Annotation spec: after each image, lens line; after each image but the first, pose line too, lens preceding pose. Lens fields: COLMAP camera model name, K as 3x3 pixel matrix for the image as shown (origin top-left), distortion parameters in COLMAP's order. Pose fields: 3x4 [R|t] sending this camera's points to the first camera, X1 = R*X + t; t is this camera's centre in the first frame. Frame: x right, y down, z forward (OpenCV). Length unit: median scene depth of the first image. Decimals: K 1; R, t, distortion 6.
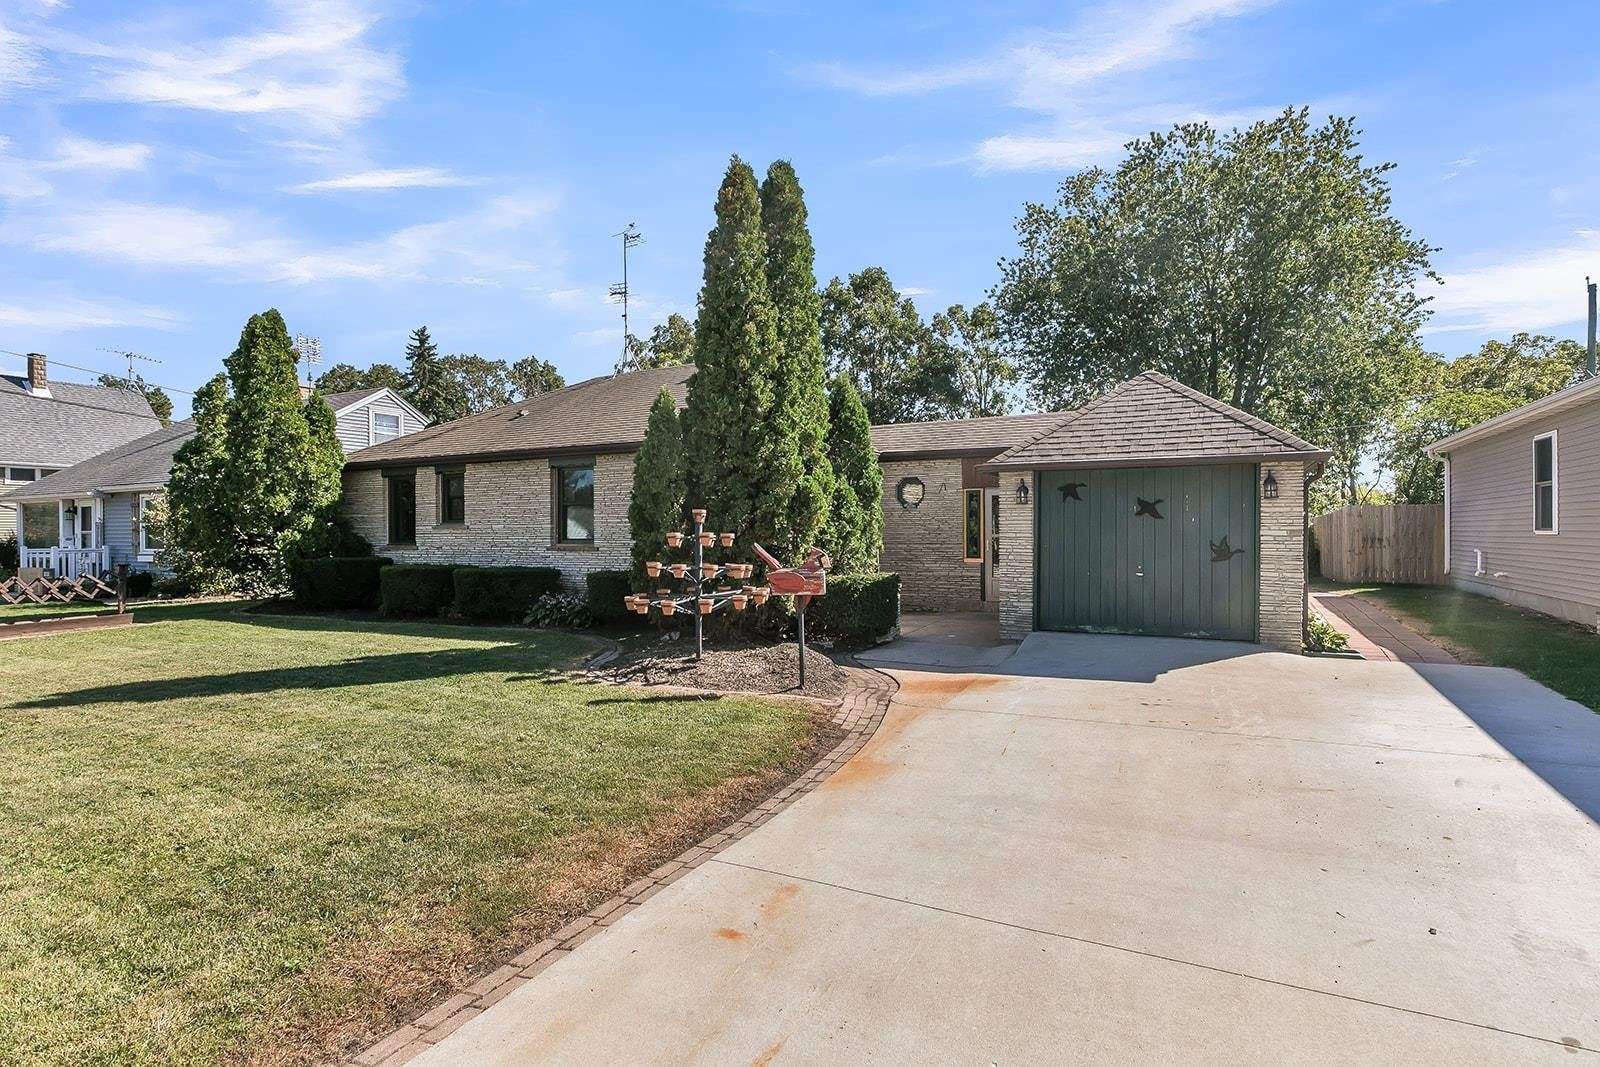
lens RADIAL K [[813.4, 0, 803.1], [0, 813.4, 538.9], [0, 0, 1]] dist [-0.015899, 0.000022]
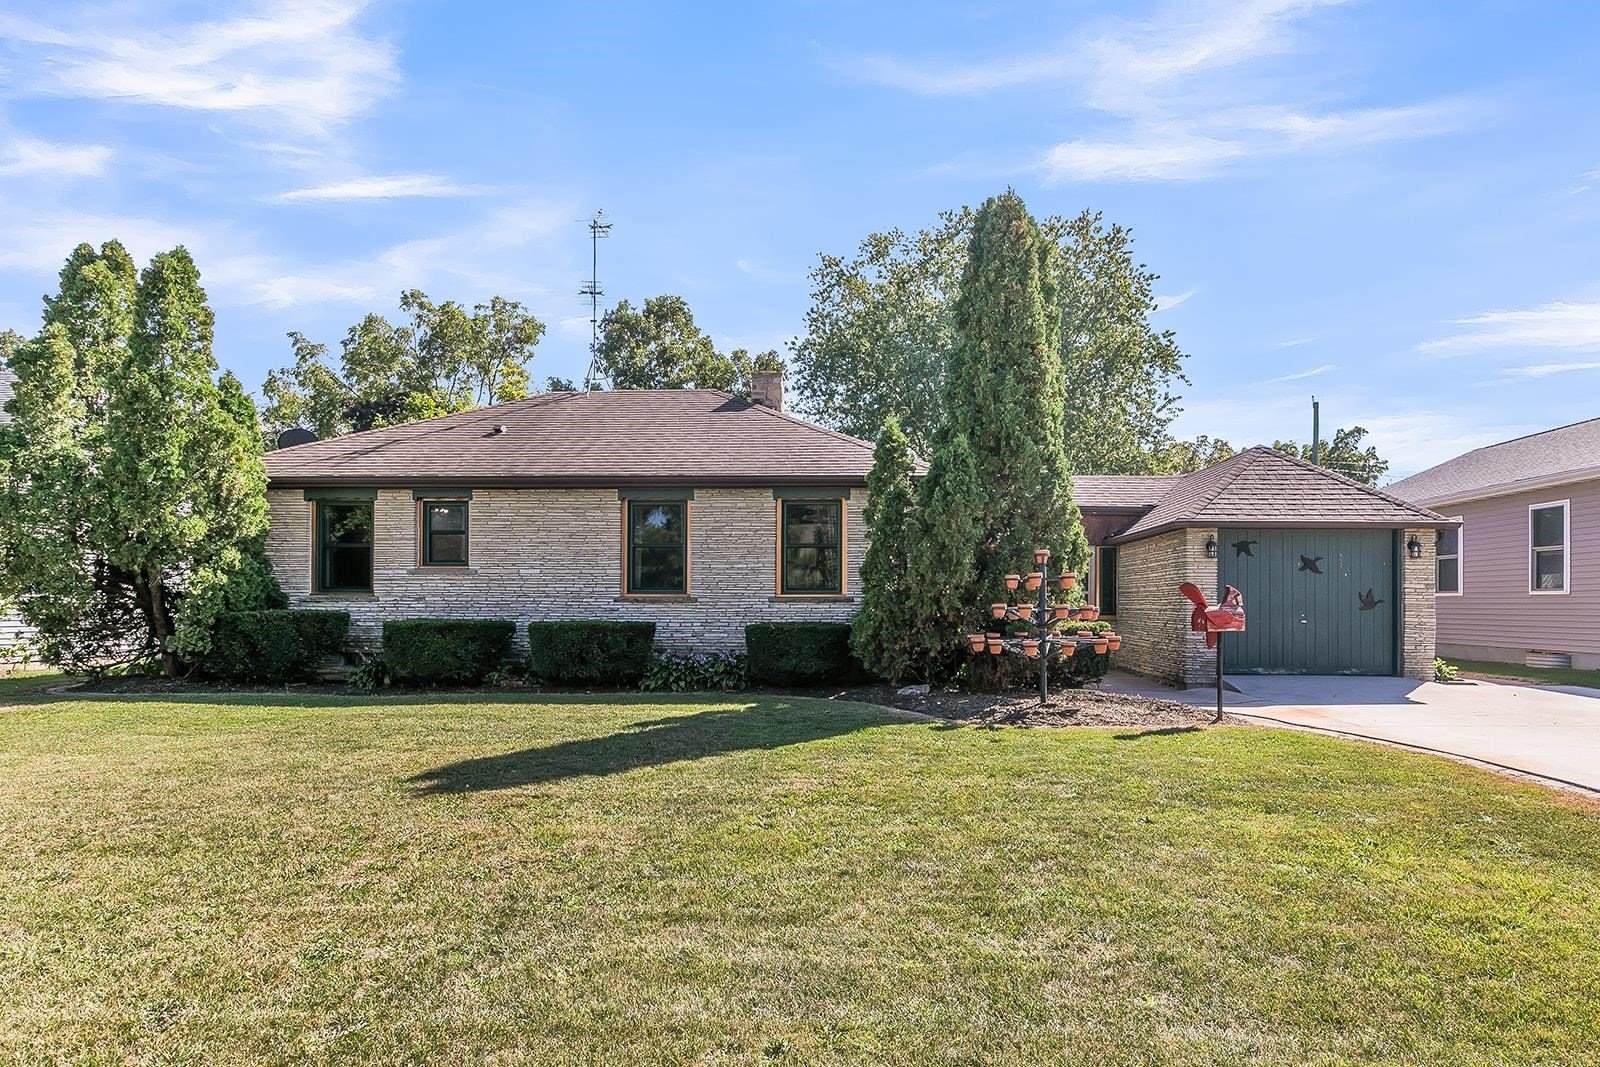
lens RADIAL K [[944.6, 0, 809.6], [0, 944.6, 595.8], [0, 0, 1]] dist [-0.015070, -0.000342]
pose [[0.900982, 0.014951, 0.433598, -0.520061], [-0.005524, 0.999720, -0.022992, 0.027217], [-0.433821, 0.018320, 0.900813, 0.065687]]
